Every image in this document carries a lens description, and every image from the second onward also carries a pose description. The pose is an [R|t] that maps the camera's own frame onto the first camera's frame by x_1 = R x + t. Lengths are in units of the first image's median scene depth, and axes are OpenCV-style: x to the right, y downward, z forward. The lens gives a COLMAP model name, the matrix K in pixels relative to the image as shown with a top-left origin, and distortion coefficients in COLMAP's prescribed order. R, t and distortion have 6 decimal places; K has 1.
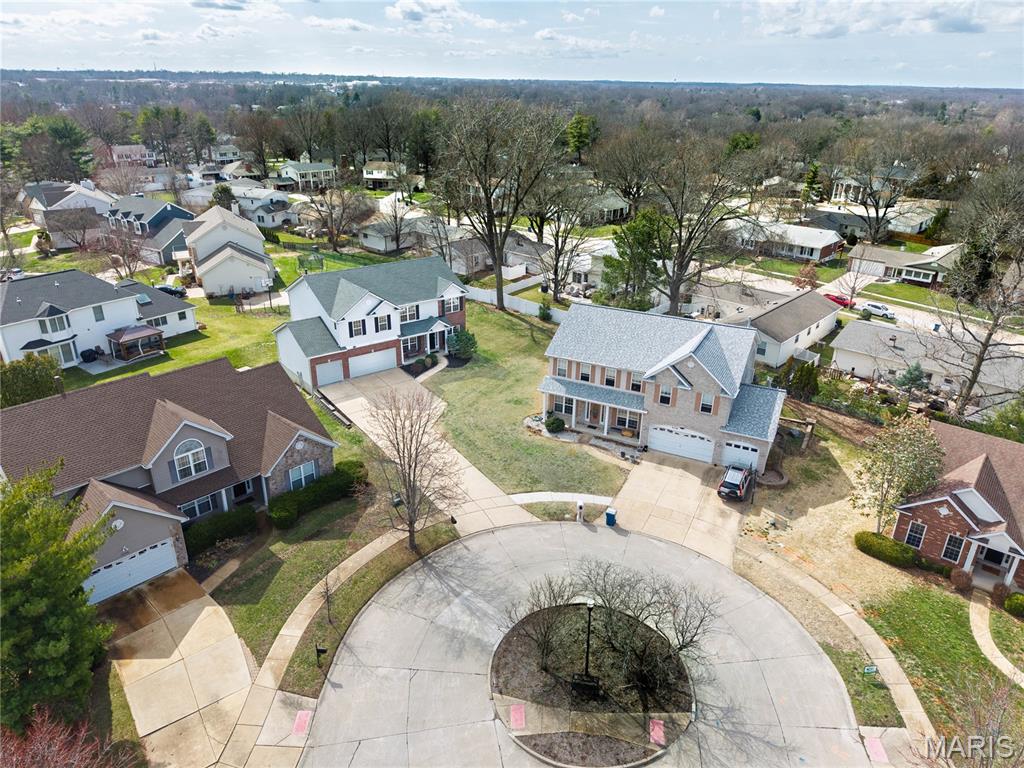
lens RADIAL K [[682.5, 0, 511.2], [0, 682.5, 386.4], [0, 0, 1]] dist [0.029016, -0.028219]
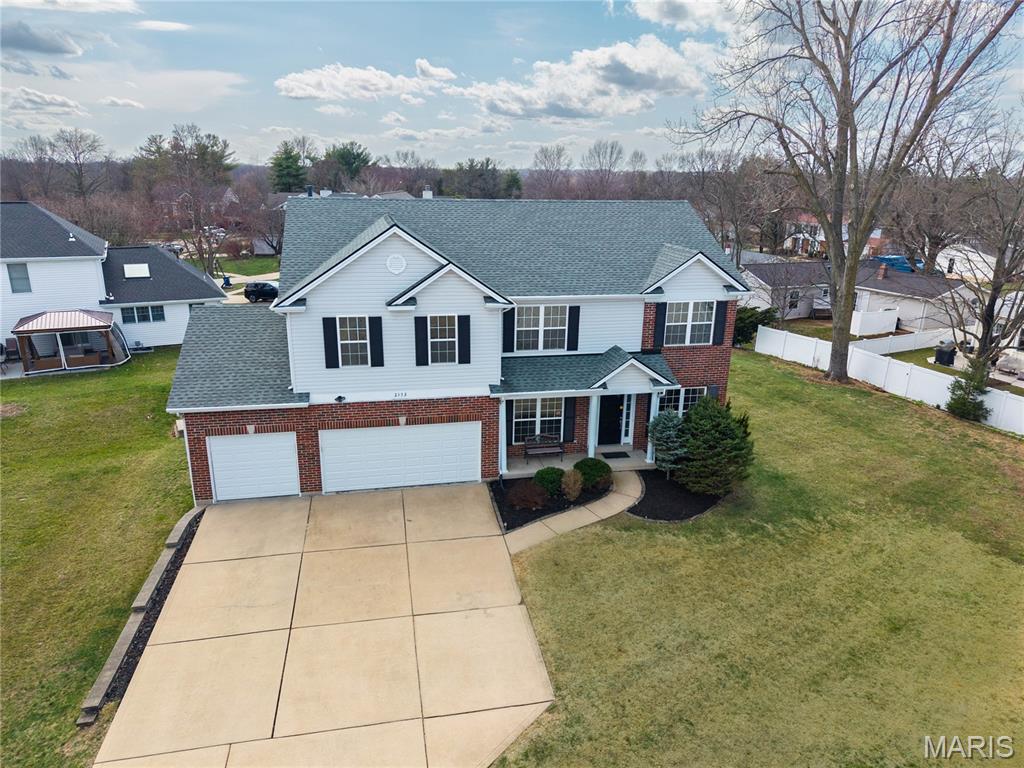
lens RADIAL K [[682.5, 0, 511.2], [0, 682.5, 386.4], [0, 0, 1]] dist [0.029016, -0.028219]
pose [[0.896507, 0.127248, -0.424363, -0.020357], [-0.180137, 0.979808, -0.086756, -0.045753], [0.404755, 0.154221, 0.901327, 0.680708]]
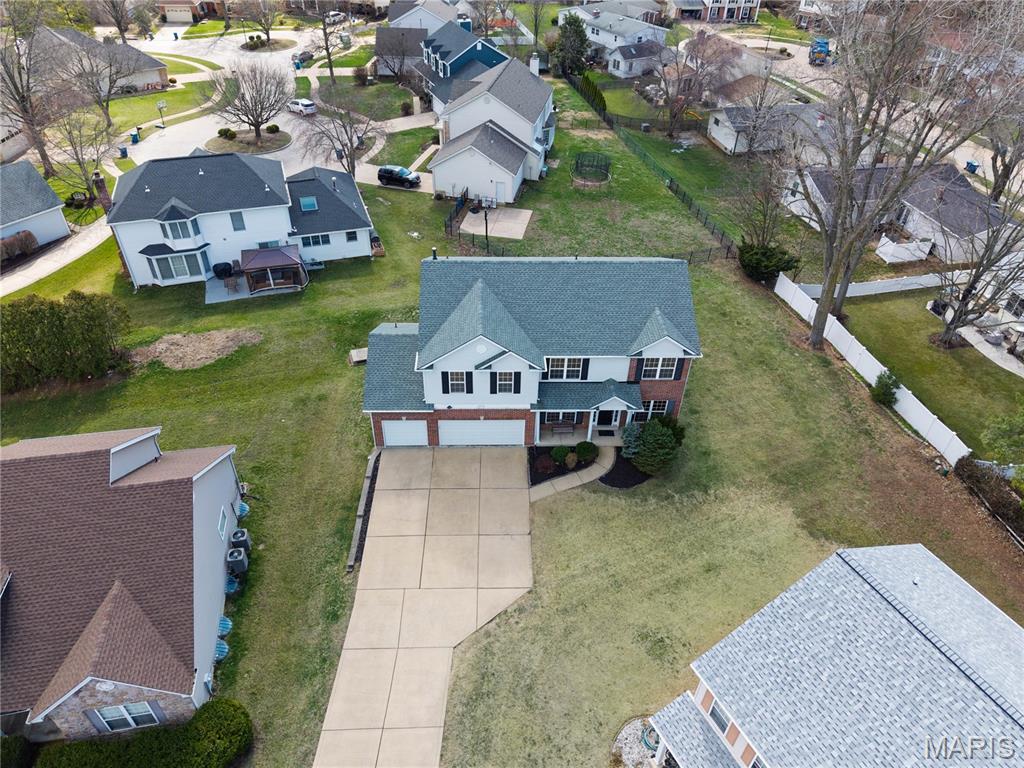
lens RADIAL K [[679.8, 0, 510.4], [0, 679.8, 385.8], [0, 0, 1]] dist [0.058046, -0.083294]
pose [[0.804665, 0.370959, -0.463577, 0.073877], [-0.246379, 0.919015, 0.307747, -0.247092], [0.540196, -0.133417, 0.830896, 0.495148]]
